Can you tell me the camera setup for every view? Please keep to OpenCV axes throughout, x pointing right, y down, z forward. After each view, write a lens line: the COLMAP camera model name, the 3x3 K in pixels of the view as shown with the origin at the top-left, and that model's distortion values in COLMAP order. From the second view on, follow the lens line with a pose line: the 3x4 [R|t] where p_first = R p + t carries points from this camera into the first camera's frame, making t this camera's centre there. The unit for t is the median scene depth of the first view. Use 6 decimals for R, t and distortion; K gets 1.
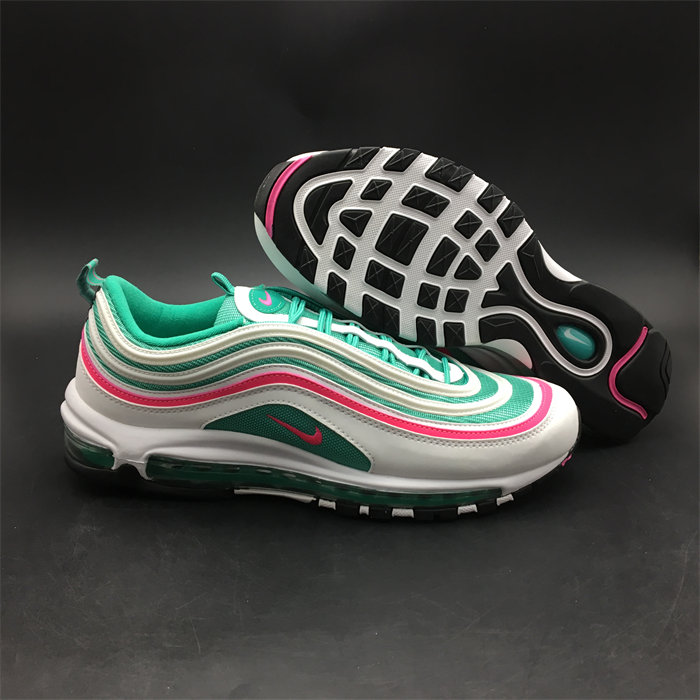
lens RADIAL K [[812.0, 0, 350.0], [0, 812.0, 350.0], [0, 0, 1]] dist [0.074127, -0.019079]
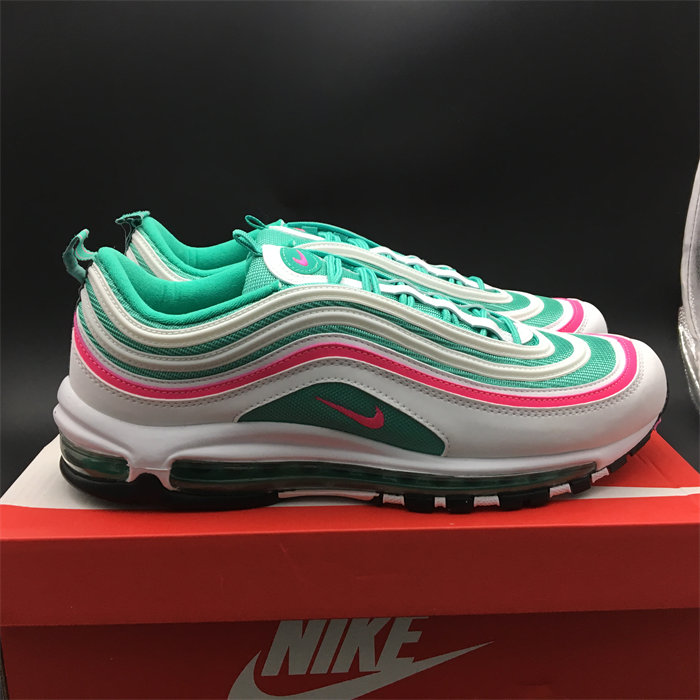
lens RADIAL K [[812.0, 0, 350.0], [0, 812.0, 350.0], [0, 0, 1]] dist [0.074127, -0.019079]
pose [[0.994218, -0.081109, 0.070373, -0.120037], [0.081915, 0.996602, -0.008631, 0.041724], [-0.069434, 0.014345, 0.997483, 0.176581]]
